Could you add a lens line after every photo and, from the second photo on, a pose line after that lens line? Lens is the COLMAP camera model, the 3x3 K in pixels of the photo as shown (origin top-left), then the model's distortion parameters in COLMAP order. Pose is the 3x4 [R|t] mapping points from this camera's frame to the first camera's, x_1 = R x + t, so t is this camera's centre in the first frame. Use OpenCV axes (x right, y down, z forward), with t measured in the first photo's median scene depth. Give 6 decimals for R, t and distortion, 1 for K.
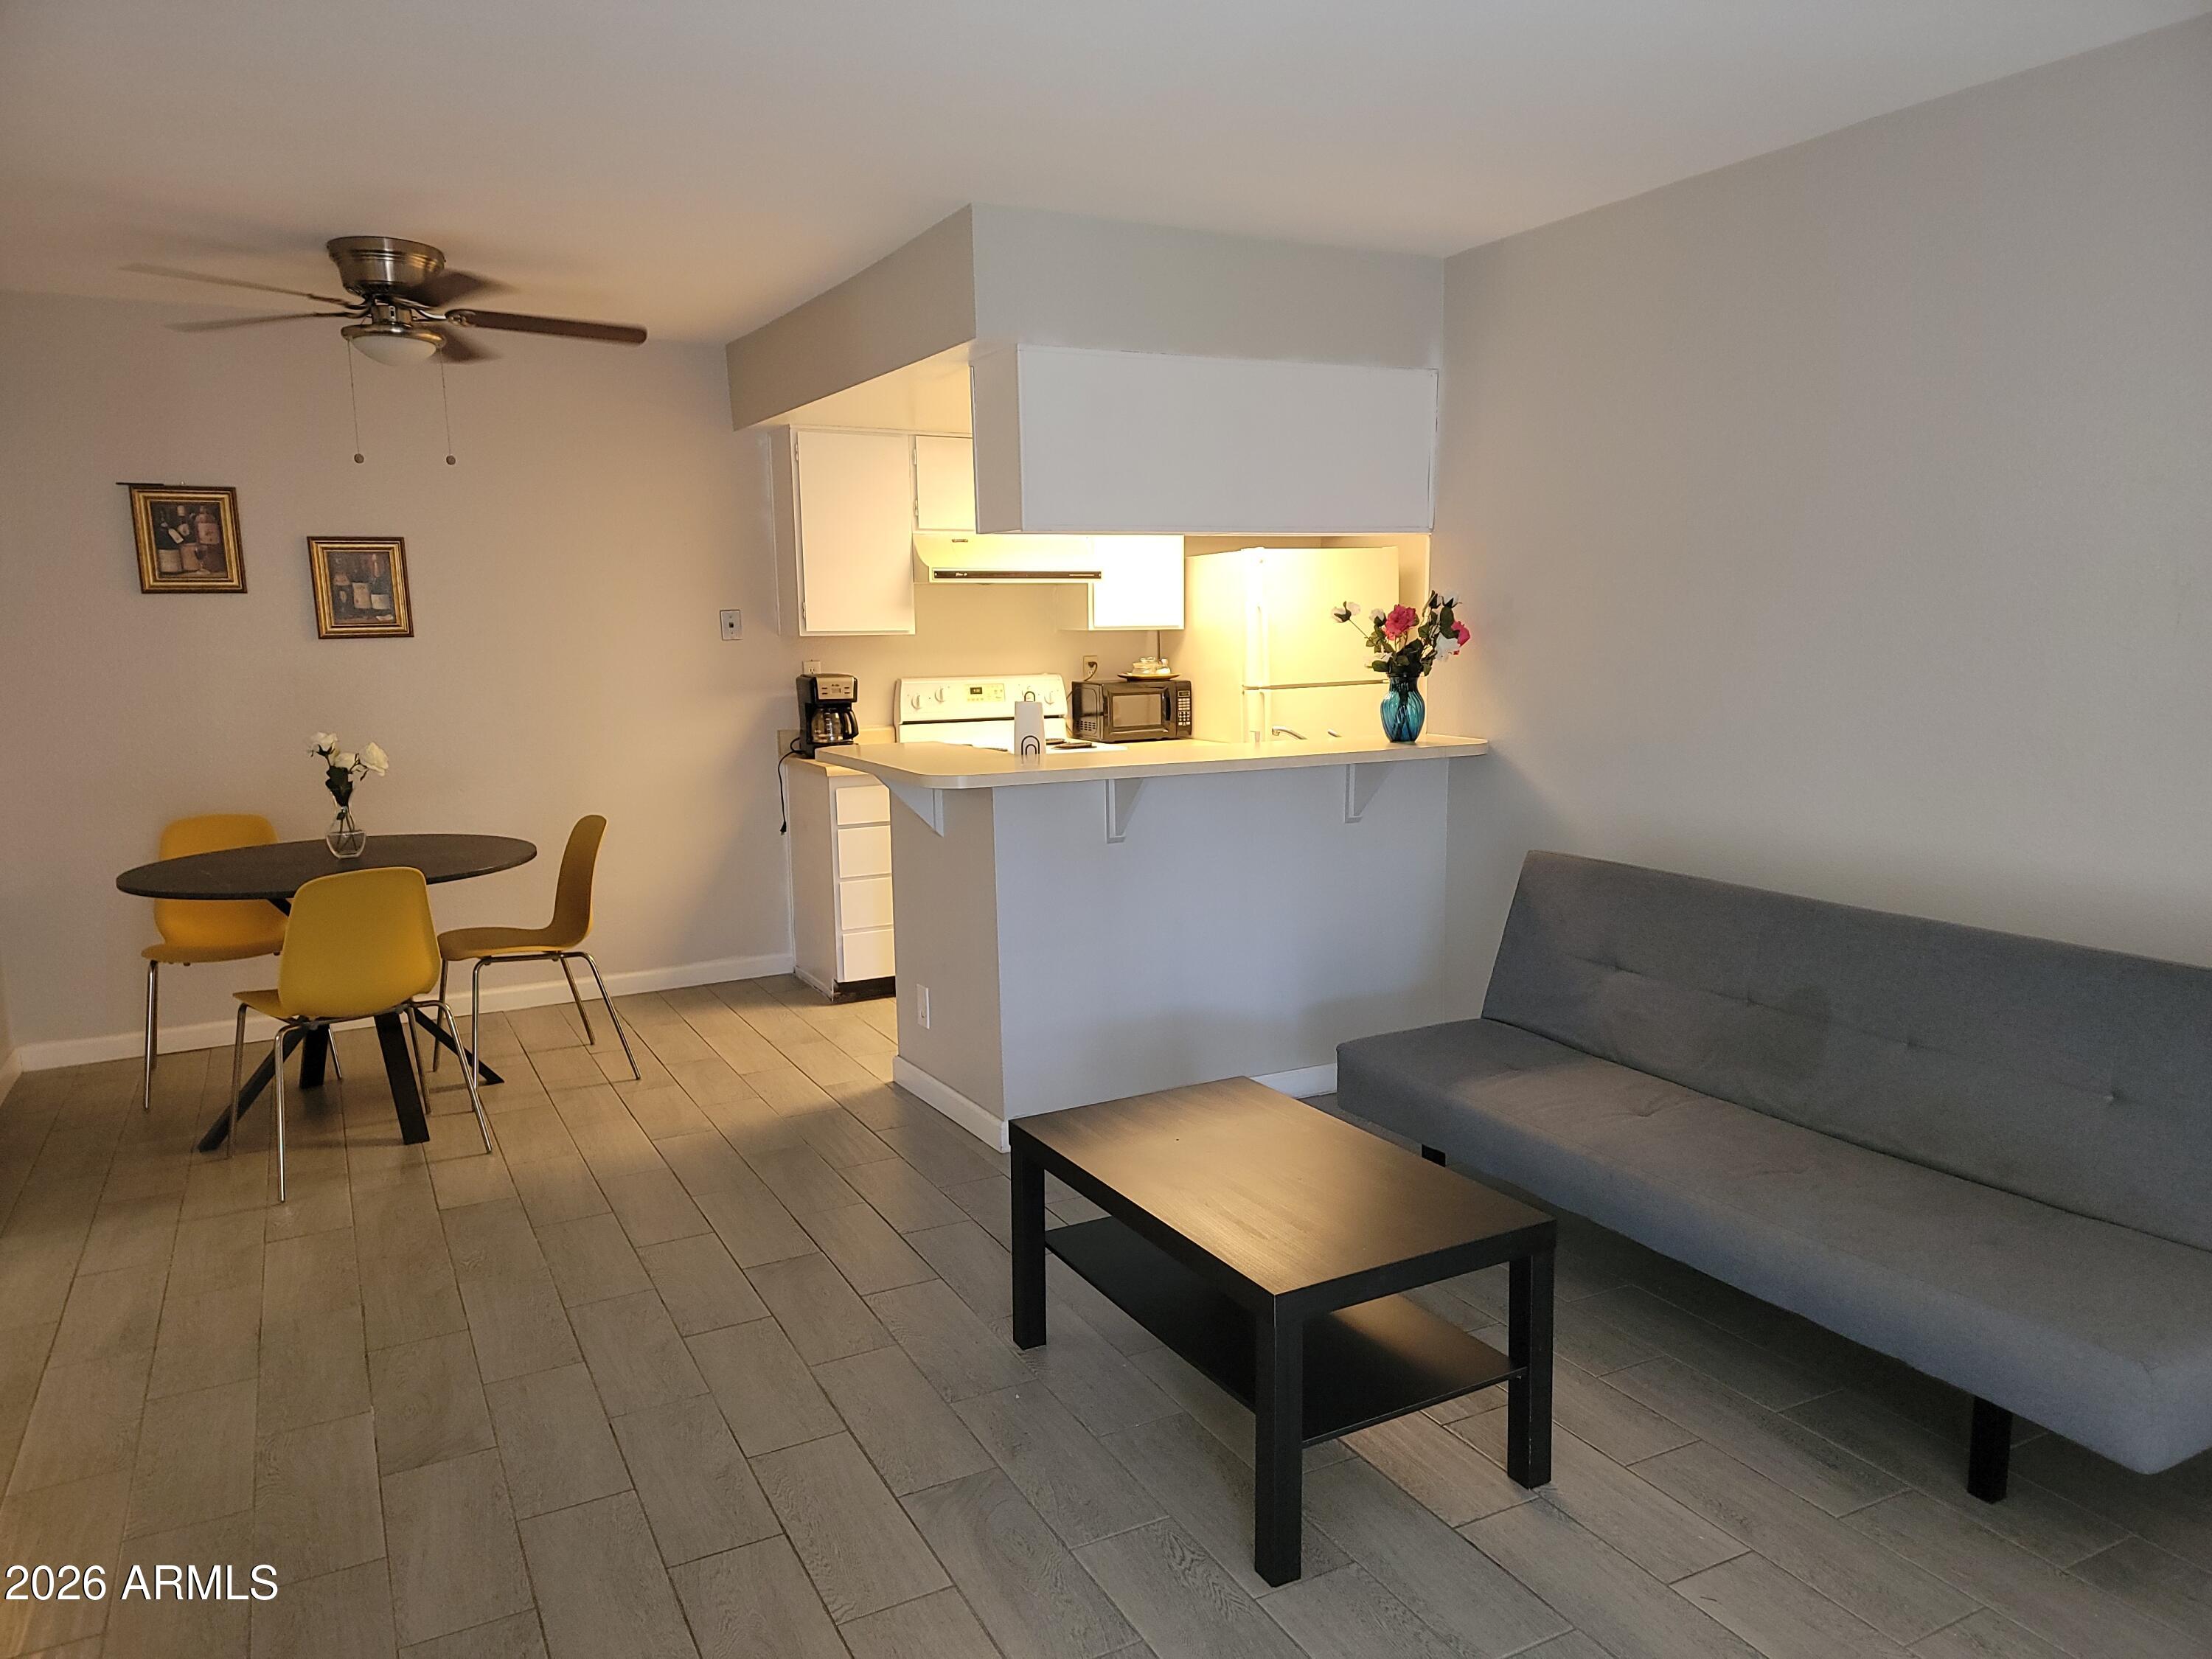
lens RADIAL K [[1533.2, 0, 1119.4], [0, 1533.2, 837.9], [0, 0, 1]] dist [0.038886, -0.018271]
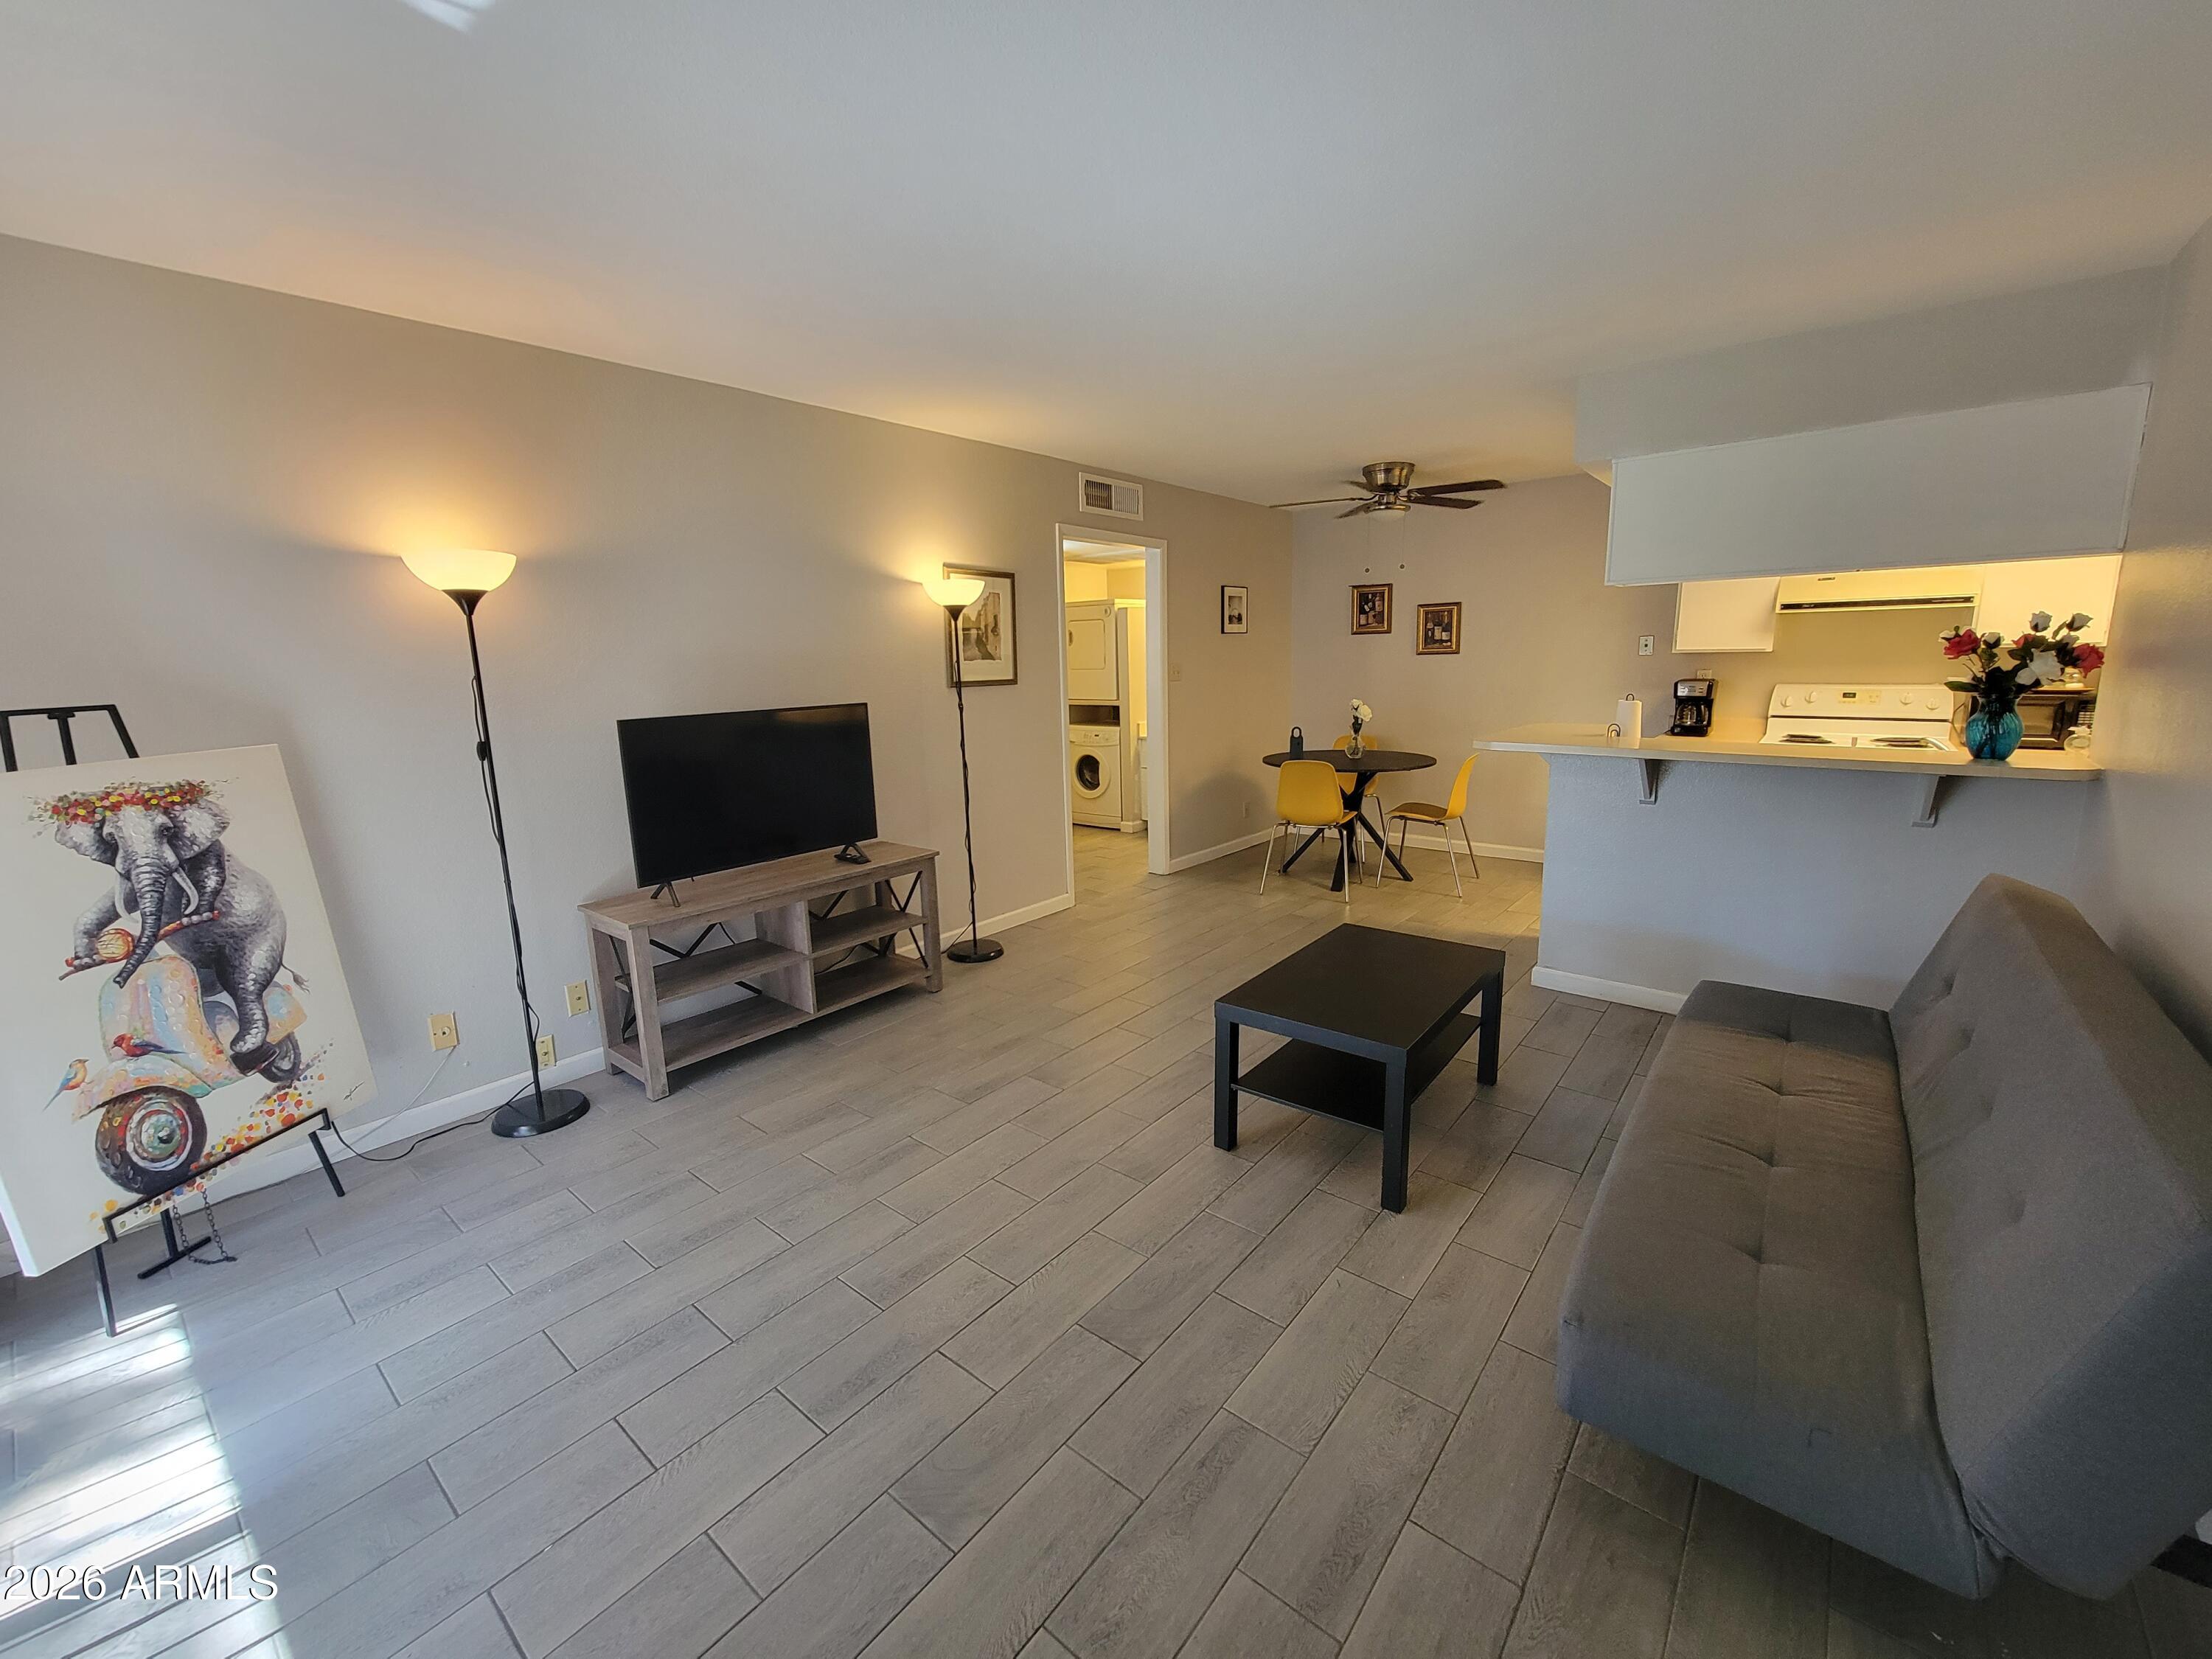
lens RADIAL K [[901.7, 0, 1090.2], [0, 901.7, 817.5], [0, 0, 1]] dist [-0.003166, 0.000019]
pose [[0.362642, 0.170516, -0.916196, 0.451902], [-0.112690, 0.983928, 0.138517, -0.033631], [0.925090, 0.053014, 0.376029, 0.165183]]
